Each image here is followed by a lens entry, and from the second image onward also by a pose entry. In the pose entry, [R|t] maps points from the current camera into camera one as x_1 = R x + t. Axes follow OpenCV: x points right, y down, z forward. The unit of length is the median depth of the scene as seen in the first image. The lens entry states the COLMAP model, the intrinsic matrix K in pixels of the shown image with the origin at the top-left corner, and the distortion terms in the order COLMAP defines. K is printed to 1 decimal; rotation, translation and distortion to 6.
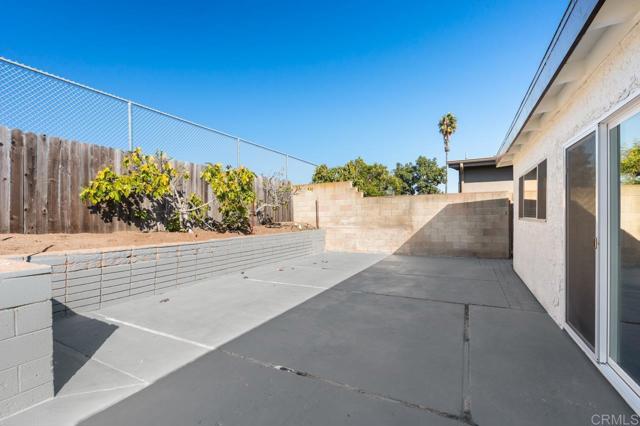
lens RADIAL K [[281.7, 0, 320.4], [0, 281.7, 219.4], [0, 0, 1]] dist [-0.010777, 0.001914]
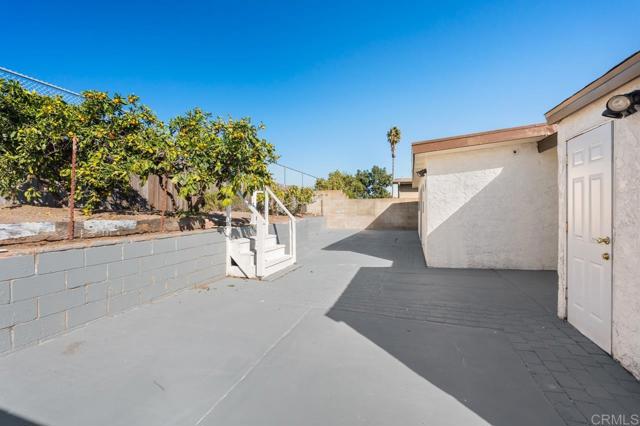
lens RADIAL K [[281.7, 0, 320.7], [0, 281.7, 211.3], [0, 0, 1]] dist [-0.010777, 0.001914]
pose [[0.985753, 0.005669, 0.168104, -0.321895], [-0.004830, 0.999974, -0.005400, 0.012114], [-0.168131, 0.004512, 0.985754, -0.746998]]
